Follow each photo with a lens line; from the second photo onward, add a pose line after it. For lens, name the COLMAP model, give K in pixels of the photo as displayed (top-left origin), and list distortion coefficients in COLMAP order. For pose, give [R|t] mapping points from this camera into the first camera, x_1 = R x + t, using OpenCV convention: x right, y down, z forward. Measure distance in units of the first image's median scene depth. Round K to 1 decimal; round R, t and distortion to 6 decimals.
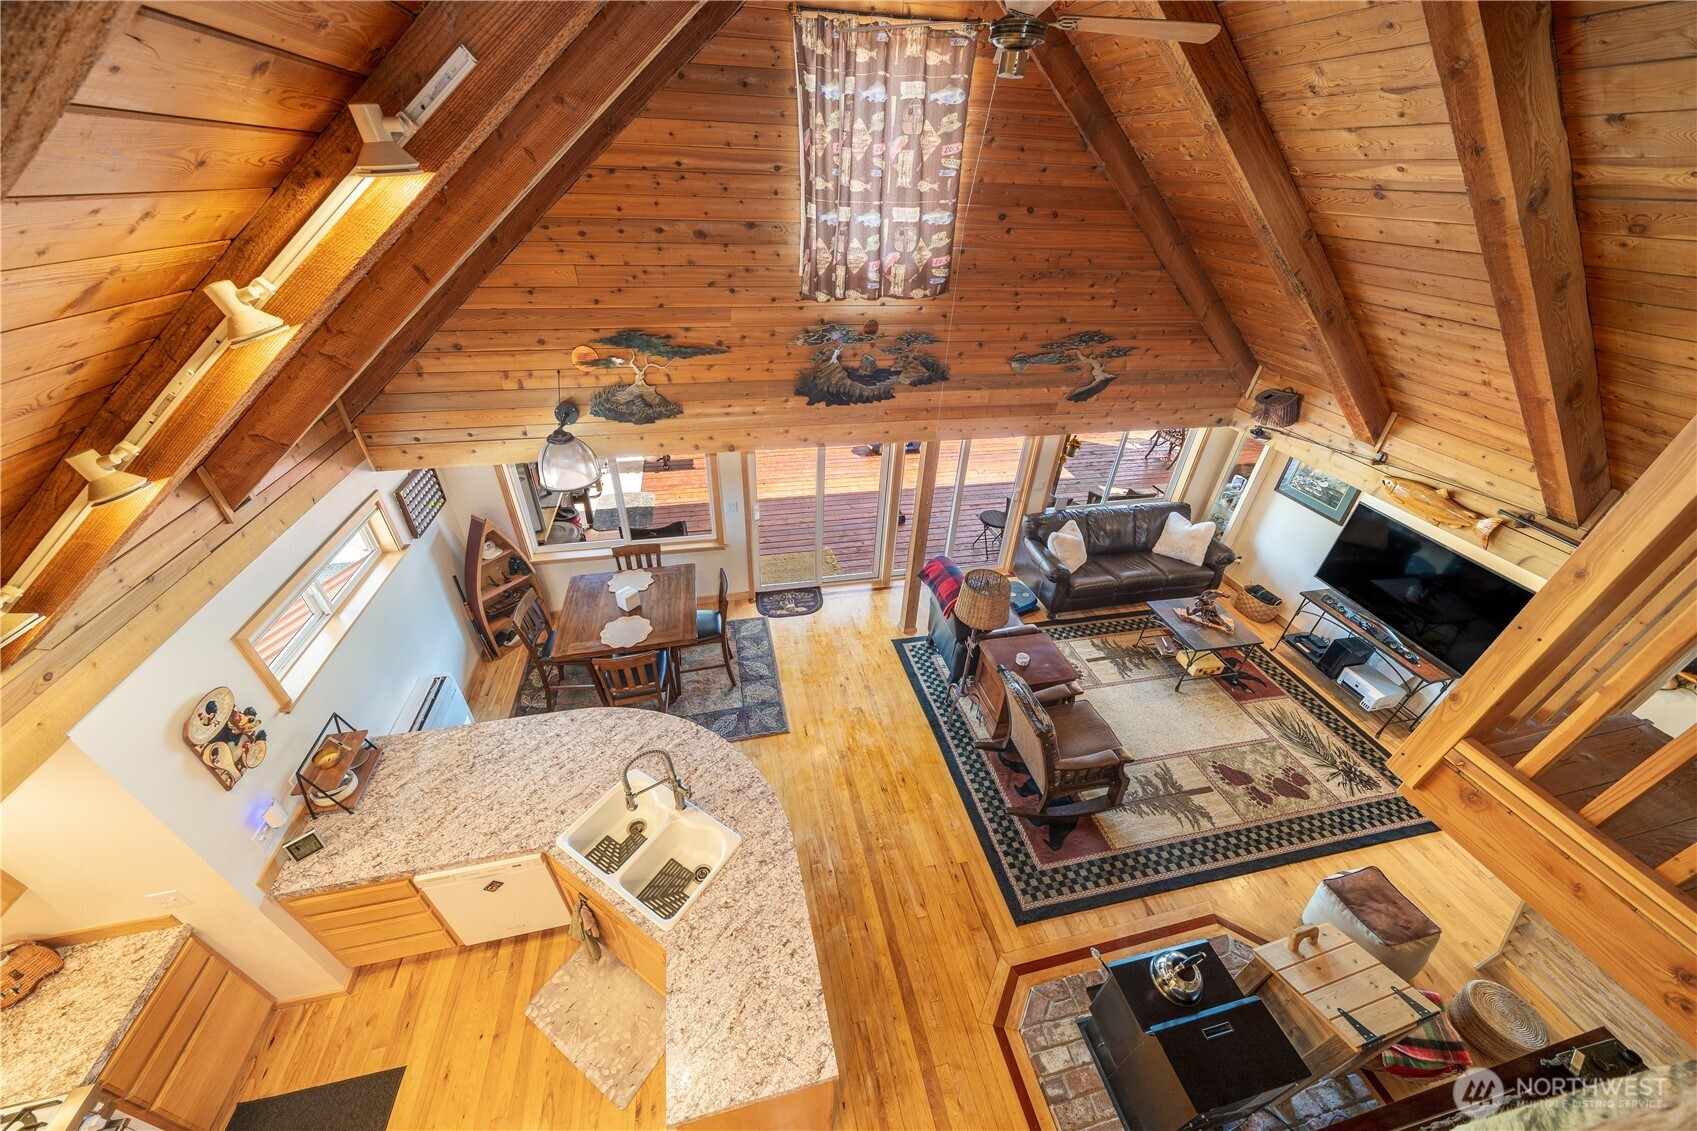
lens RADIAL K [[579.6, 0, 845.4], [0, 579.6, 568.3], [0, 0, 1]] dist [0.001581, 0.000047]
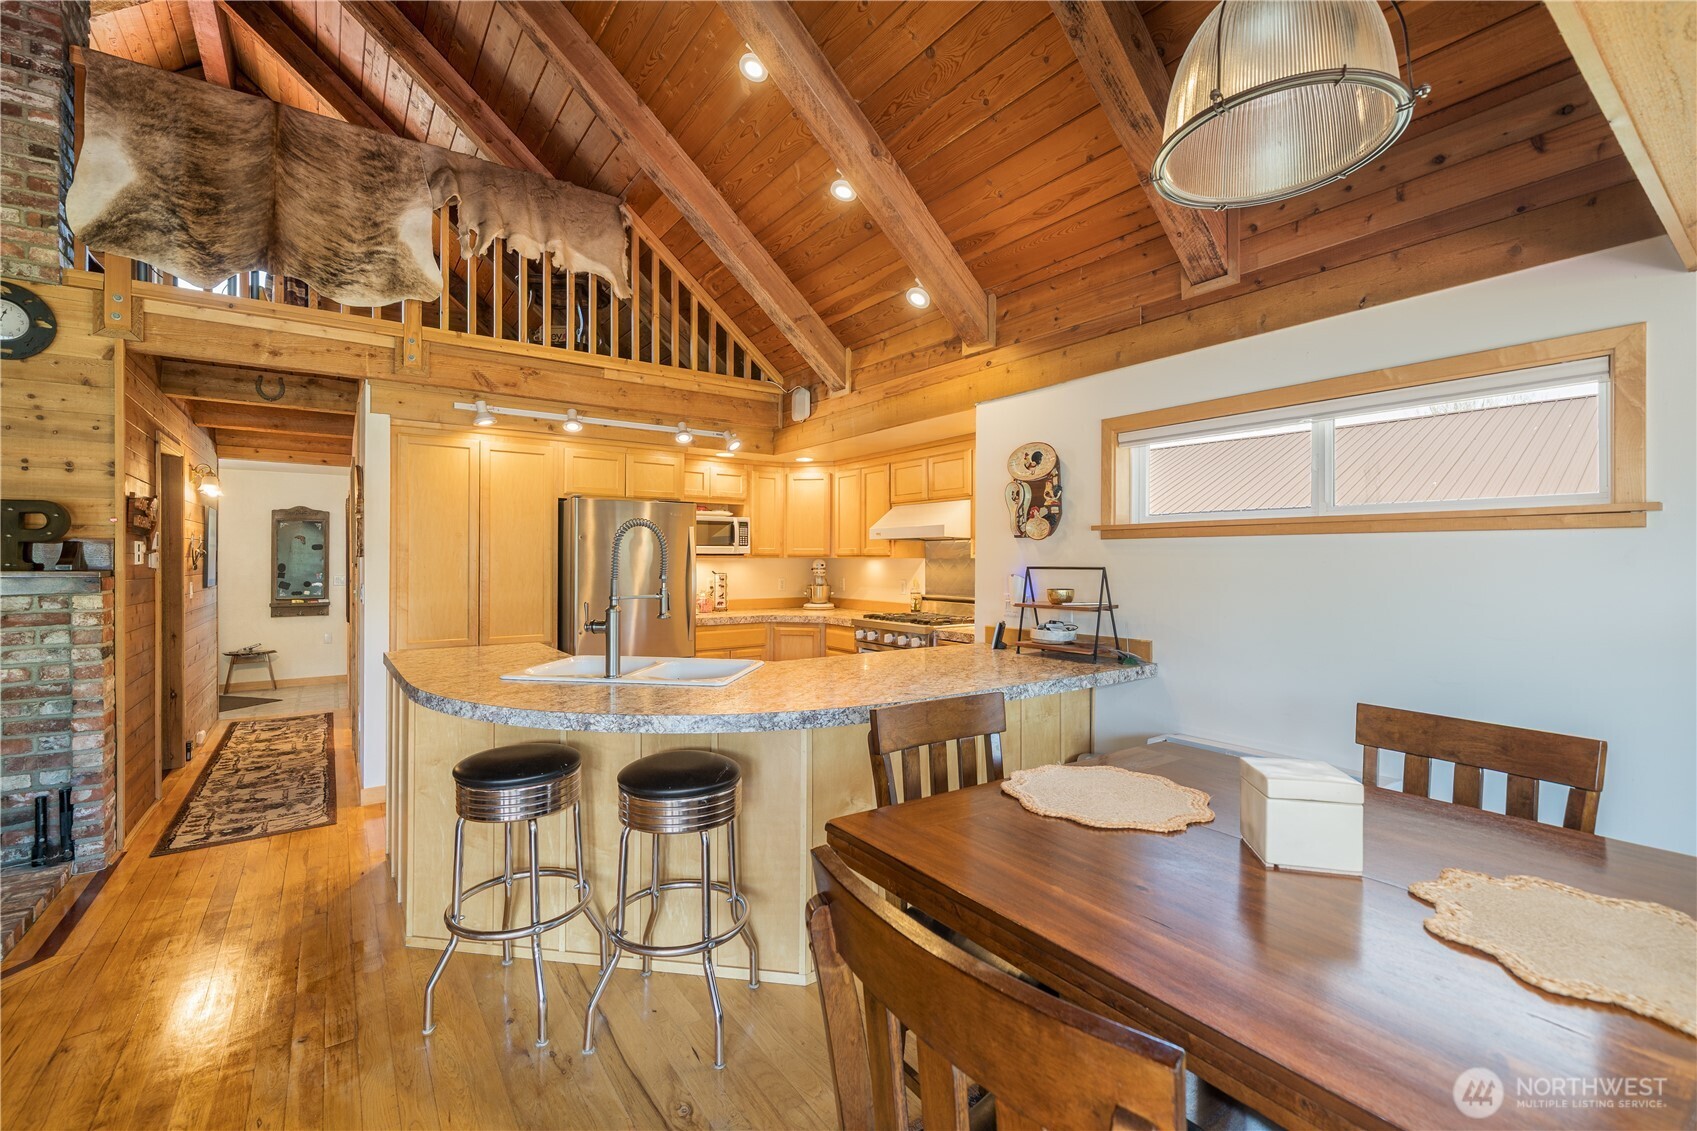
lens RADIAL K [[713.2, 0, 834.5], [0, 713.2, 561.4], [0, 0, 1]] dist [0.015882, -0.000187]
pose [[-0.924927, -0.033952, -0.378626, -0.147876], [-0.238943, 0.826580, 0.509580, -0.109146], [0.295663, 0.561794, -0.772639, 1.189053]]
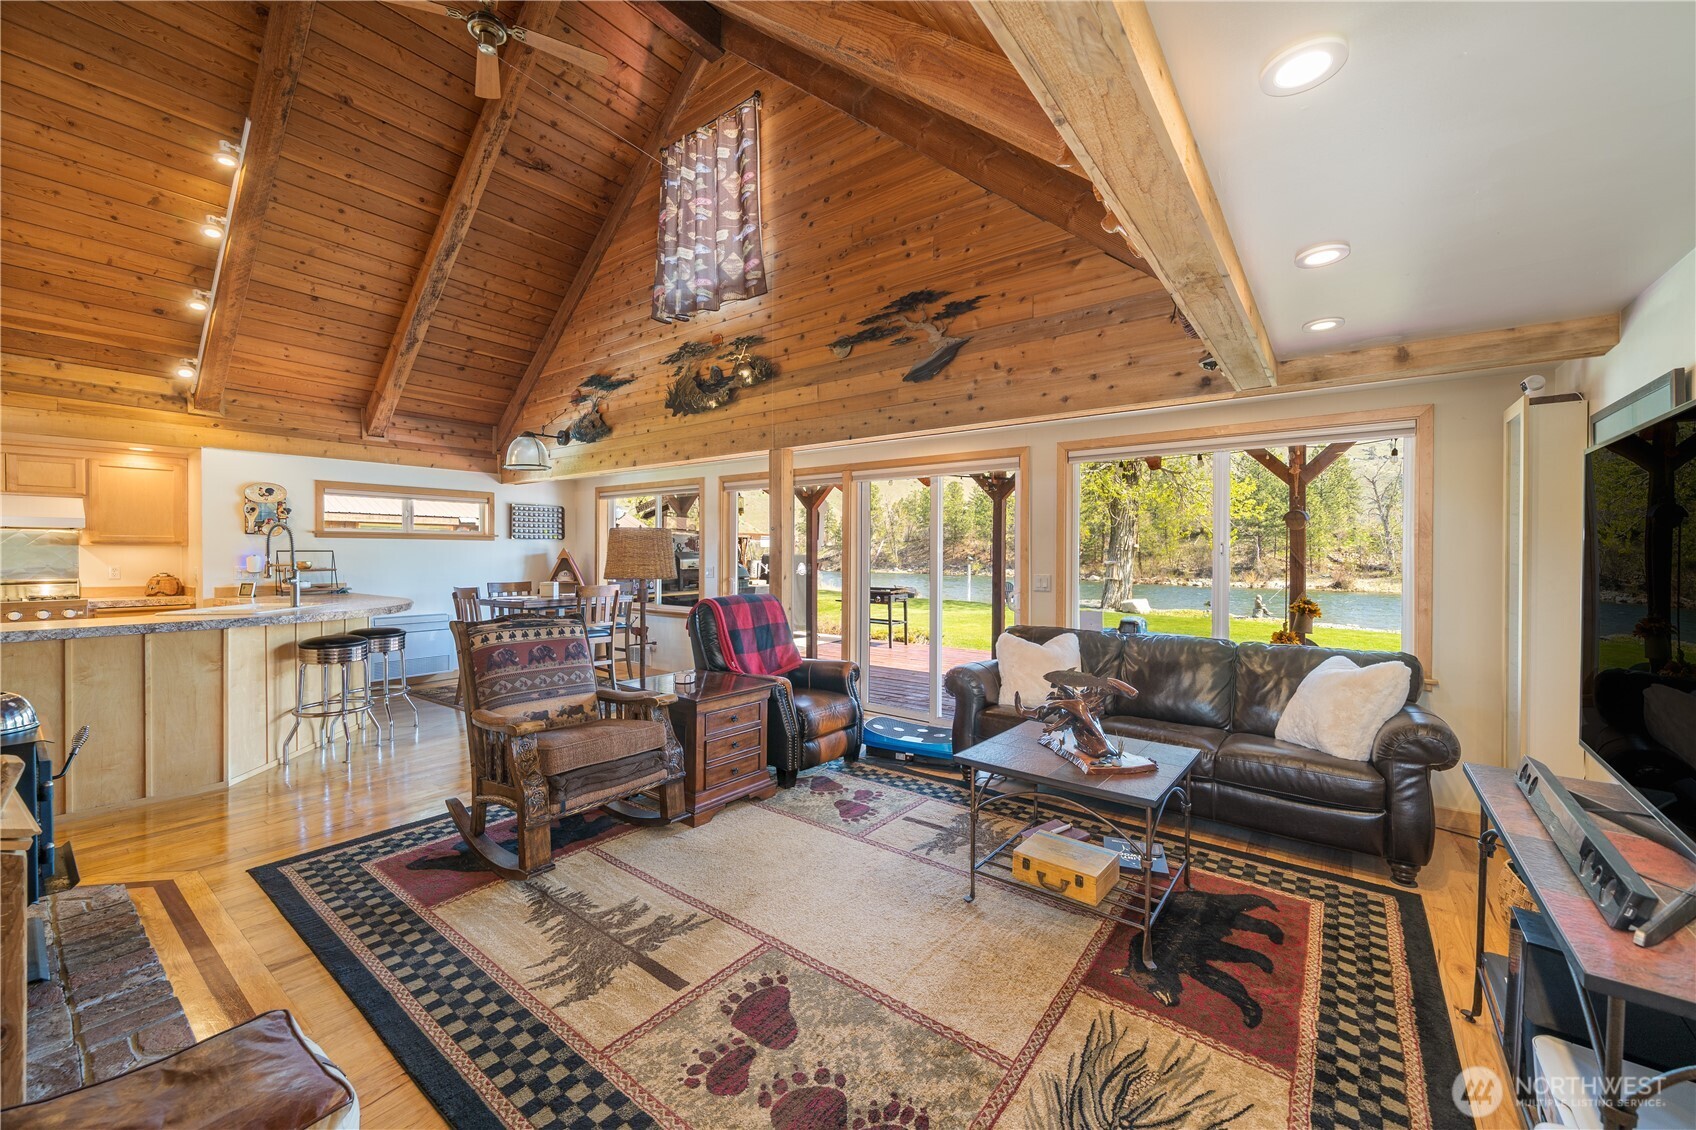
lens RADIAL K [[657.1, 0, 844.1], [0, 657.1, 560.4], [0, 0, 1]] dist [-0.002399, 0.000029]
pose [[0.644794, -0.027236, -0.763871, 1.091686], [-0.409307, 0.831700, -0.375156, 0.277968], [0.645530, 0.554557, 0.525127, 0.717964]]
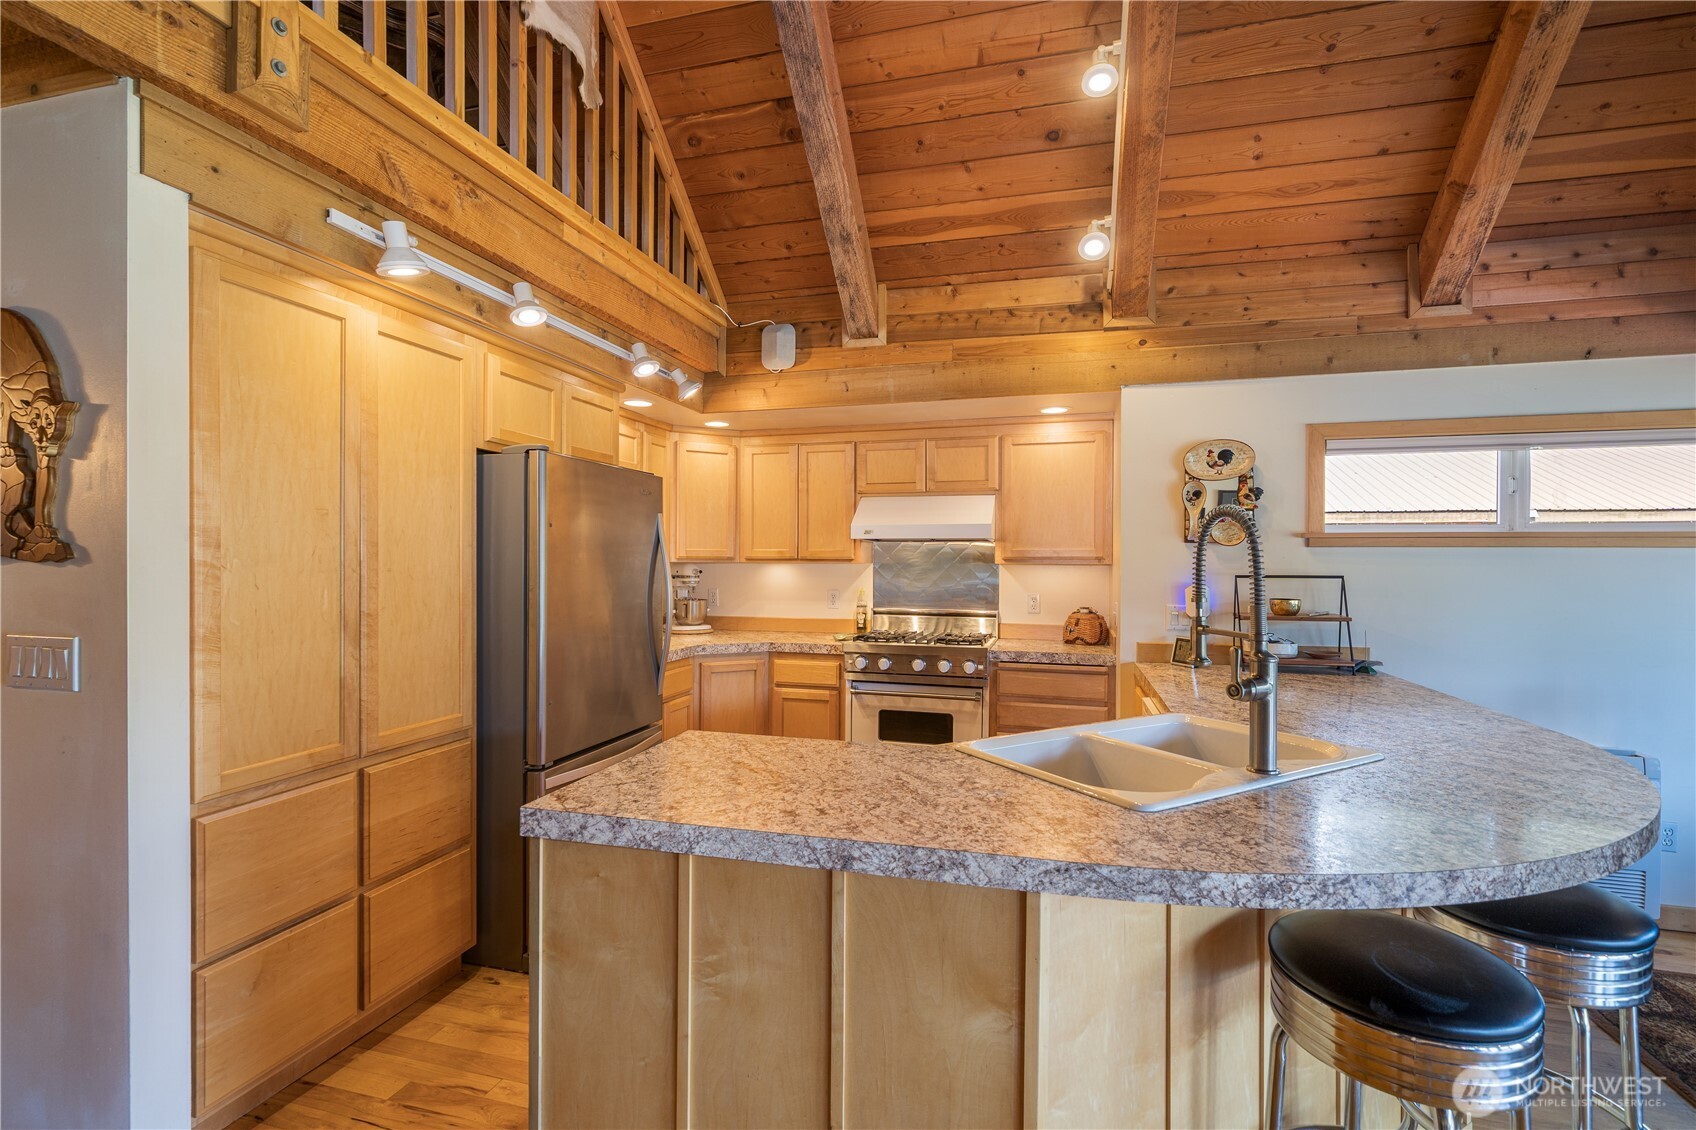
lens RADIAL K [[772.4, 0, 845.2], [0, 772.4, 563.3], [0, 0, 1]] dist [0.004619, 0.002006]
pose [[-0.479153, -0.031978, -0.877149, 0.210146], [-0.507645, 0.825337, 0.247217, 0.231368], [0.716037, 0.563735, -0.411696, 0.695383]]
